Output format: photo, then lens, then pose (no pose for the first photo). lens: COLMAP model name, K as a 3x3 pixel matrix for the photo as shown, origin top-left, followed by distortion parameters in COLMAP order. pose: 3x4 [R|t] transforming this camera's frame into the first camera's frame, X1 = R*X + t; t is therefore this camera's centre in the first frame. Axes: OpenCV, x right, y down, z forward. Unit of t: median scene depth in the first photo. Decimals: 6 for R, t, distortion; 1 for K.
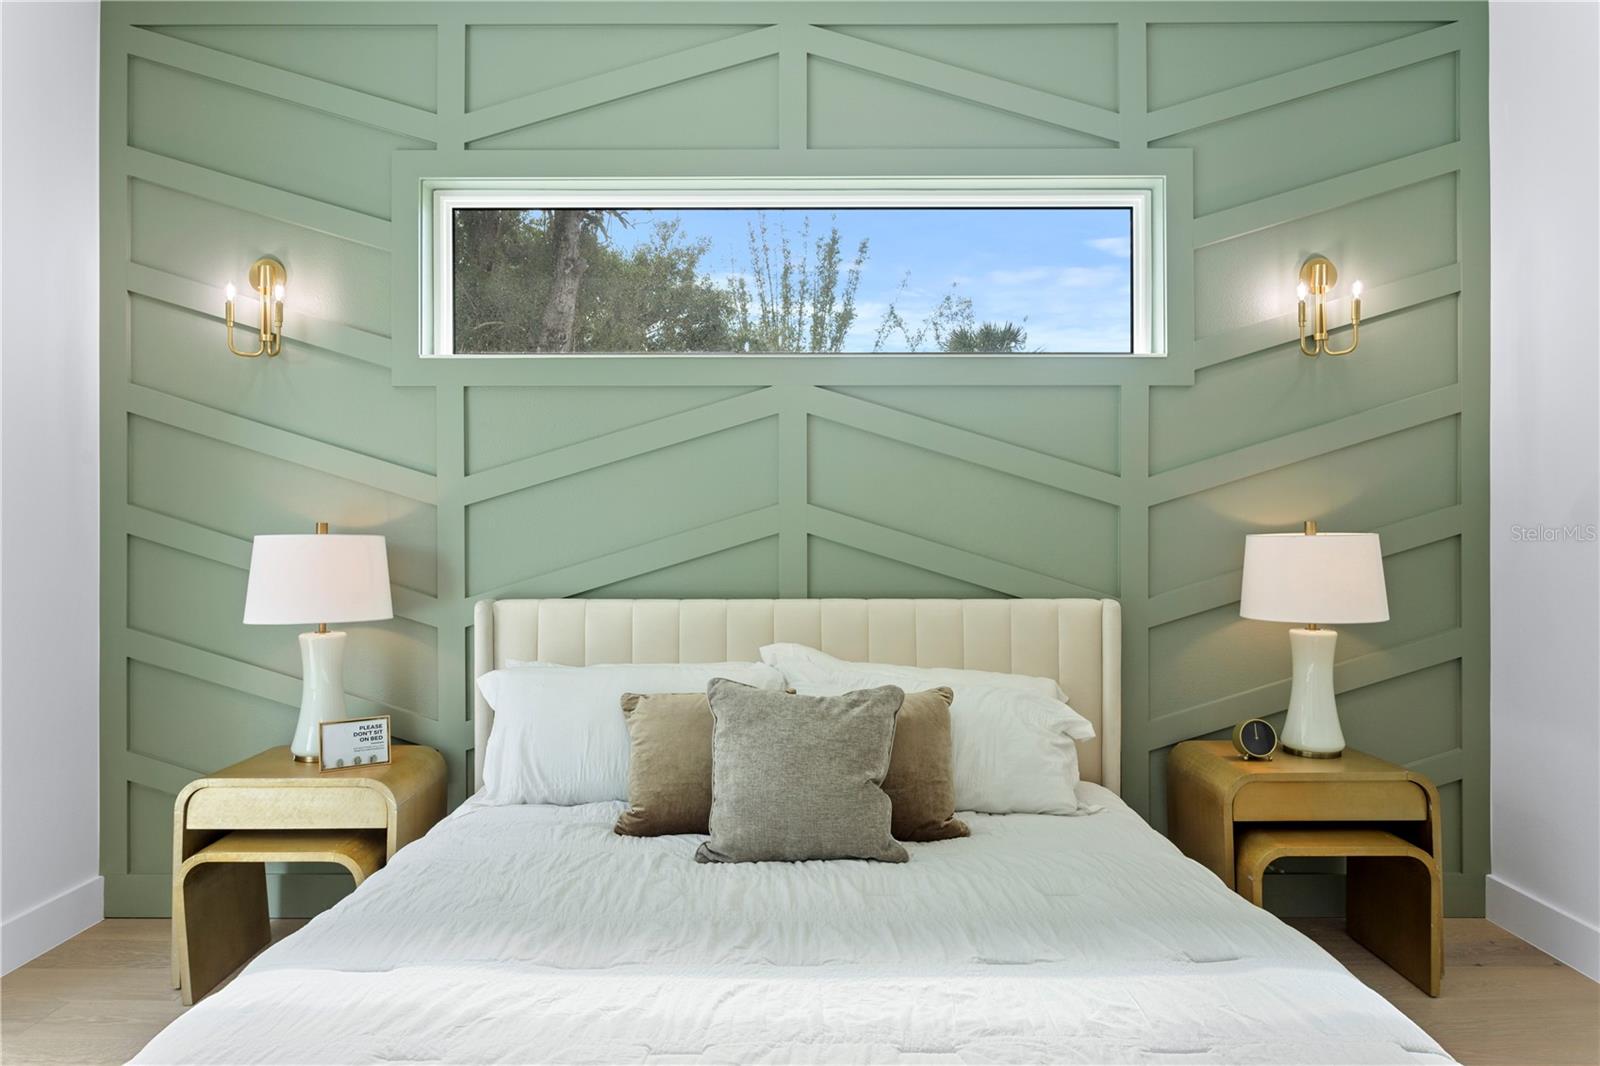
lens RADIAL K [[955.6, 0, 798.5], [0, 955.6, 523.8], [0, 0, 1]] dist [-0.013890, 0.003635]
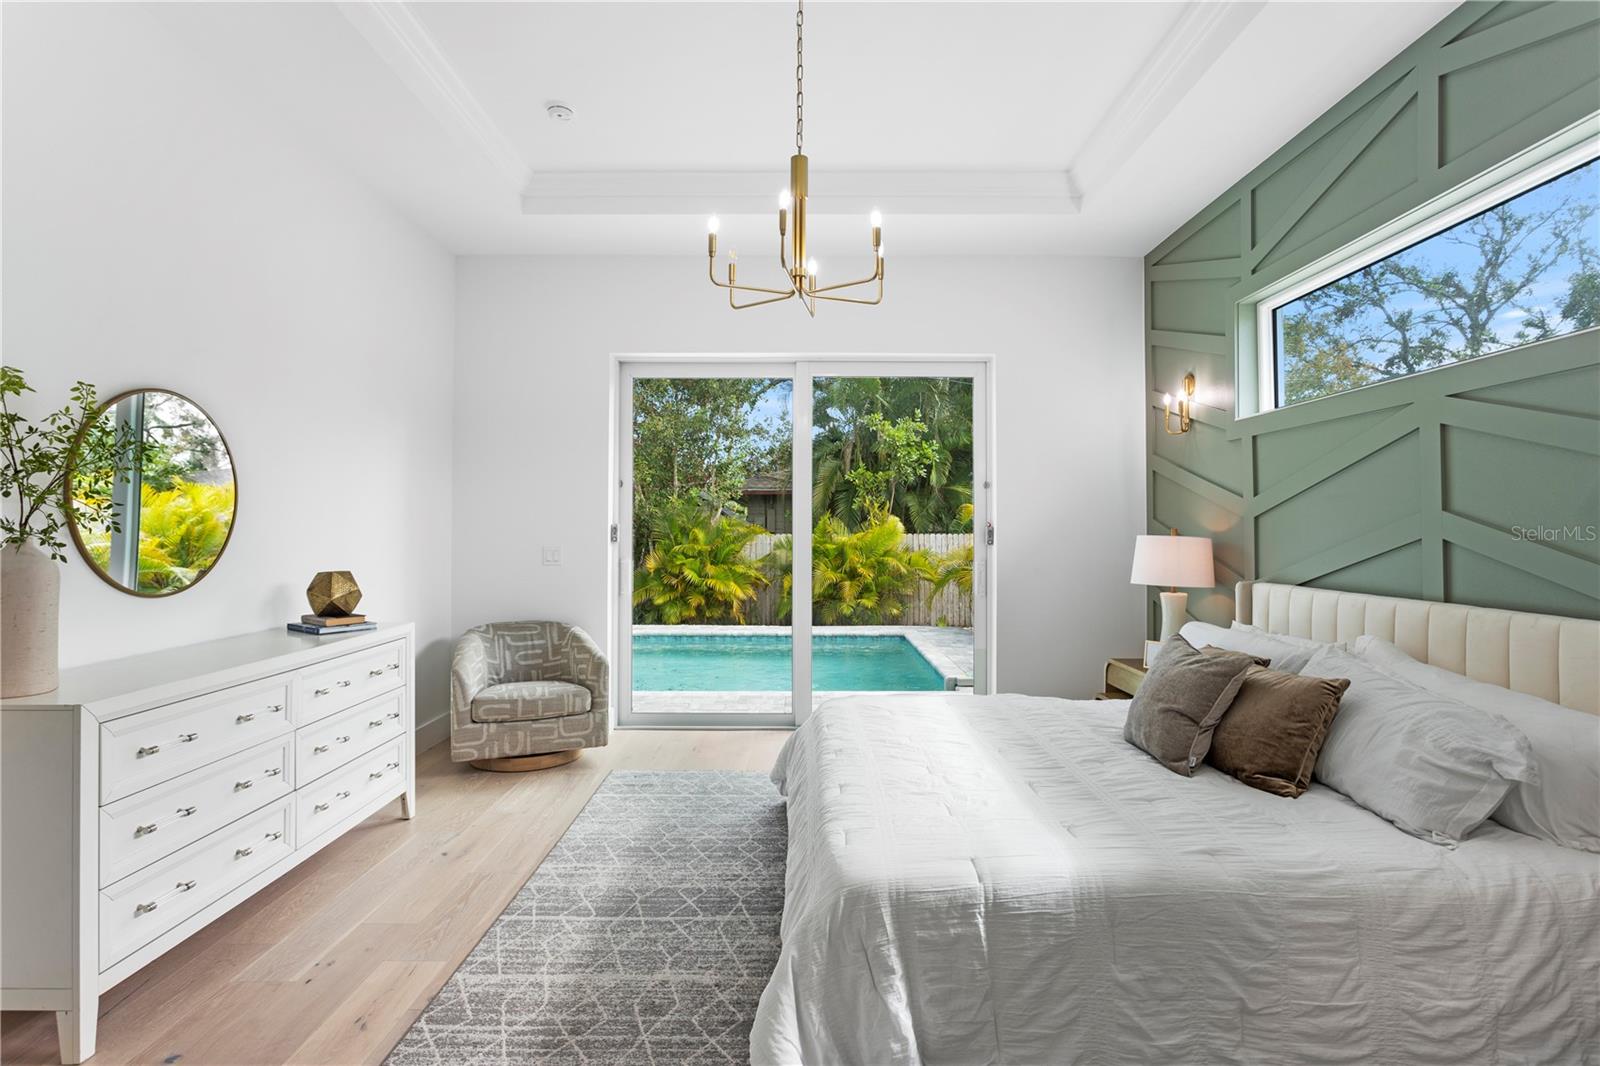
lens RADIAL K [[786.2, 0, 817.0], [0, 786.2, 517.2], [0, 0, 1]] dist [-0.003581, -0.000445]
pose [[0.016796, -0.013636, -0.999766, 0.853718], [0.004056, 0.999900, -0.013570, -0.005231], [0.999851, -0.003827, 0.016850, 0.307454]]
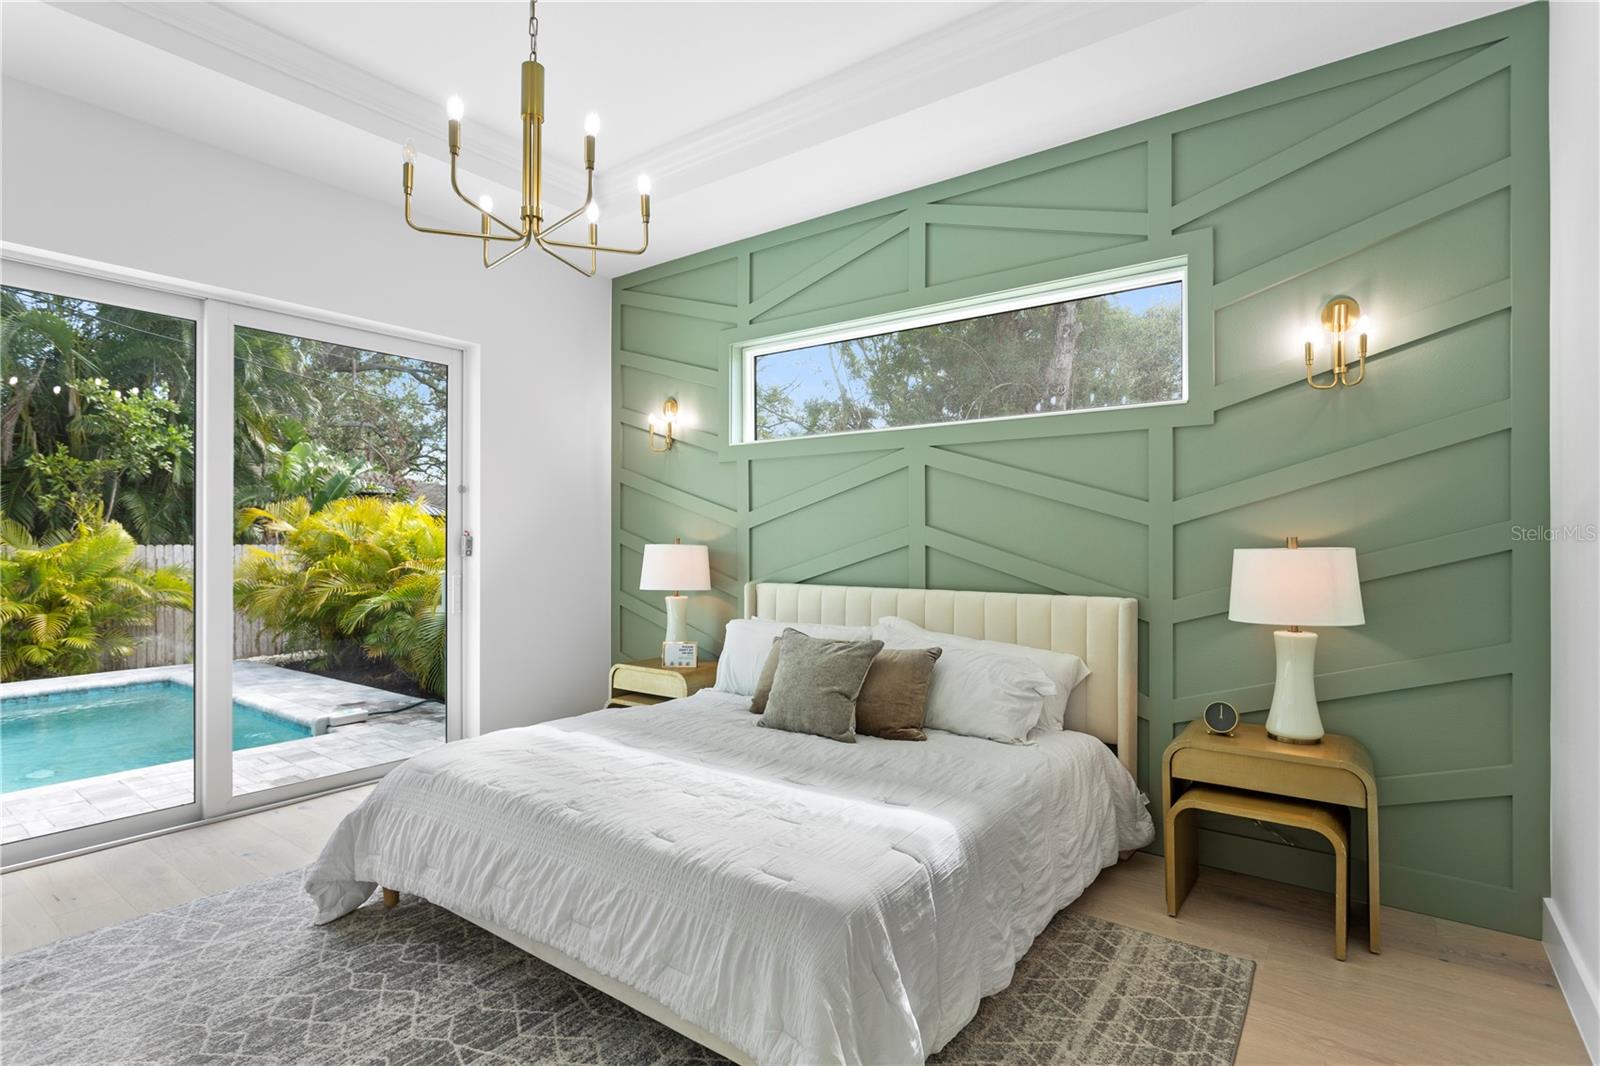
lens RADIAL K [[780.5, 0, 795.7], [0, 780.5, 535.0], [0, 0, 1]] dist [-0.025090, 0.011835]
pose [[0.802209, -0.001897, -0.597040, 0.577712], [0.001766, 0.999998, -0.000805, -0.005390], [0.597040, -0.000408, 0.802211, -0.099964]]
